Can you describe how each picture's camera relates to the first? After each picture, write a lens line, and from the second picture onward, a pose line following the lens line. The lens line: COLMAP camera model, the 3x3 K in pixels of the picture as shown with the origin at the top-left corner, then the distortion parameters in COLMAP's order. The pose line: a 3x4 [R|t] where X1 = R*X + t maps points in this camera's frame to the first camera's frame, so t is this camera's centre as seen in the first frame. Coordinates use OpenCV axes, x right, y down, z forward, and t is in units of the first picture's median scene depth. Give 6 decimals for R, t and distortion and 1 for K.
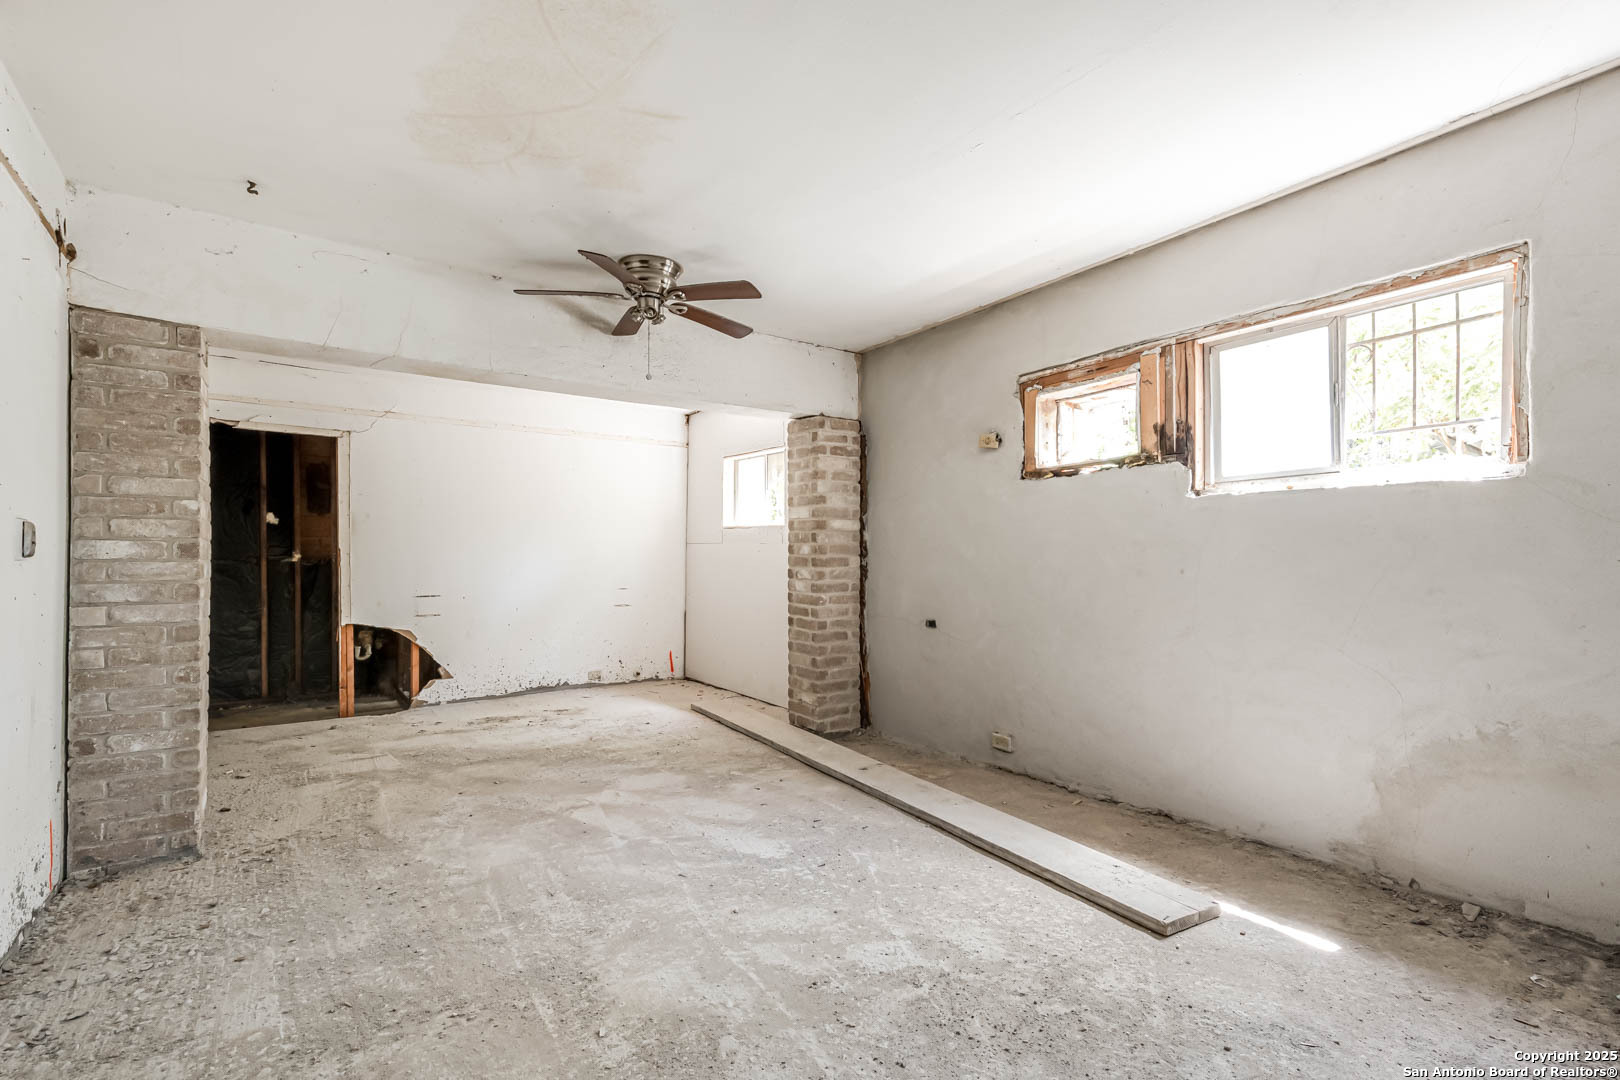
lens RADIAL K [[726.2, 0, 802.5], [0, 726.2, 549.2], [0, 0, 1]] dist [0.027028, -0.000069]
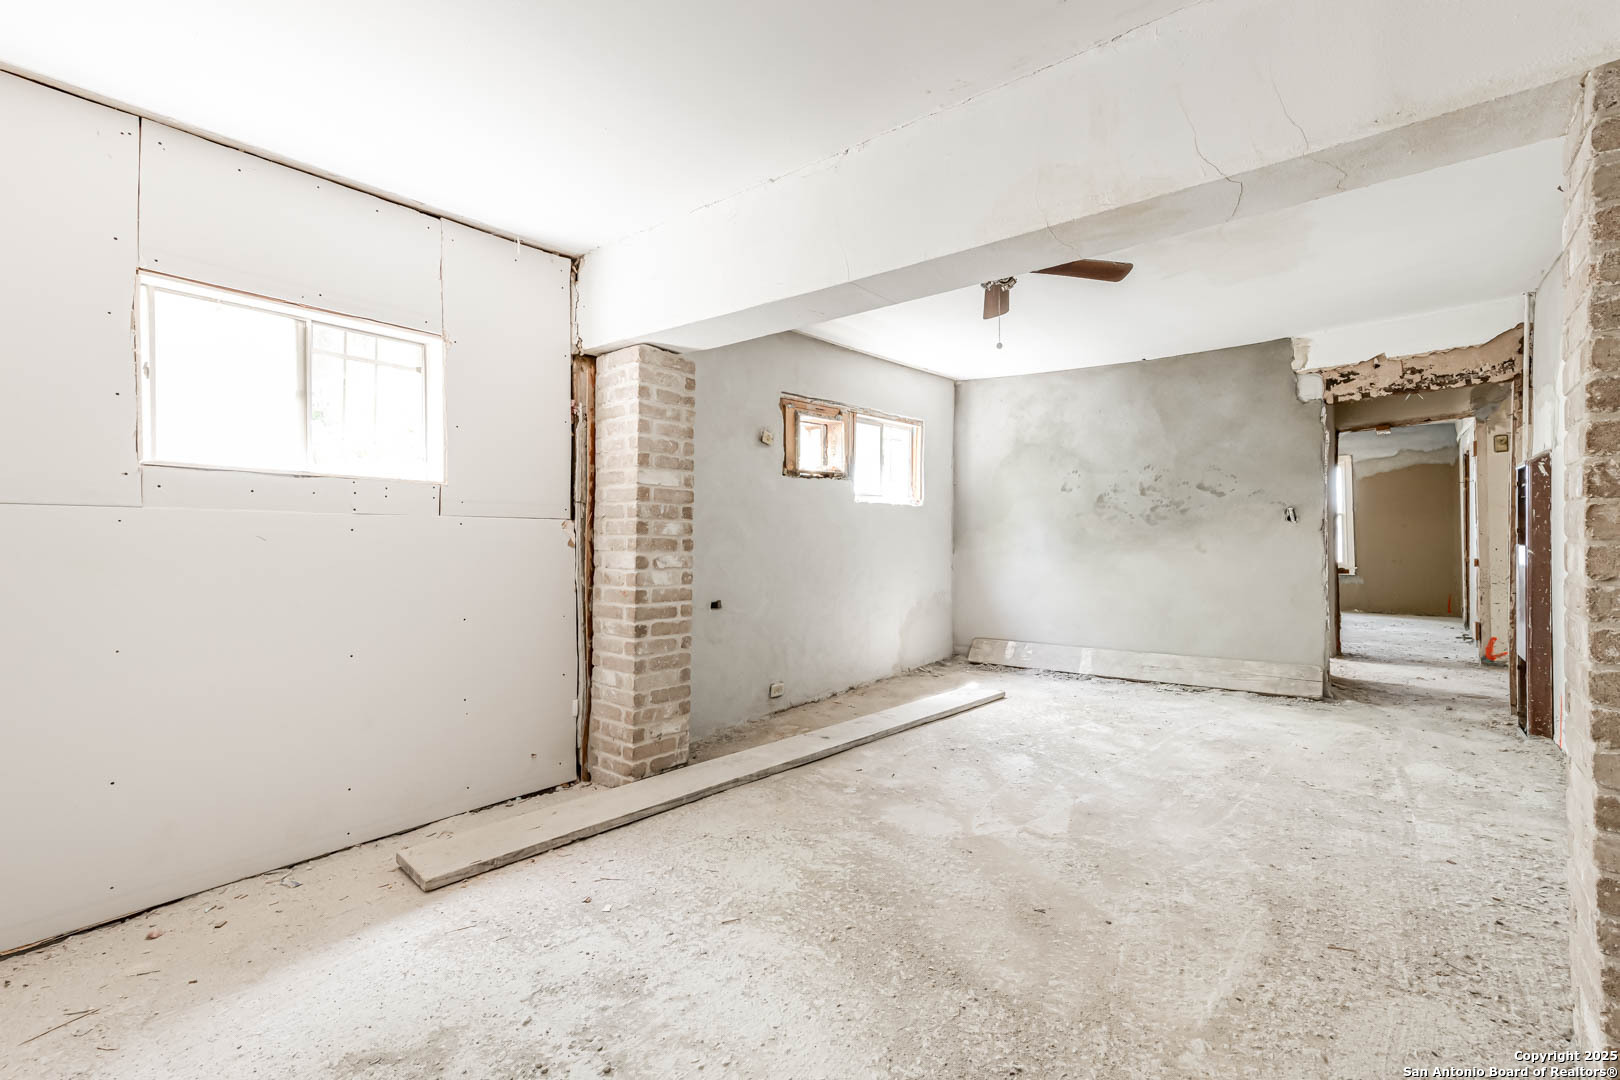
lens RADIAL K [[726.2, 0, 803.1], [0, 726.2, 531.6], [0, 0, 1]] dist [0.027028, -0.000069]
pose [[-0.264494, 0.006391, 0.964366, -0.926937], [-0.002271, 0.999971, -0.007250, 0.010984], [-0.964385, -0.004107, -0.264472, 1.314937]]
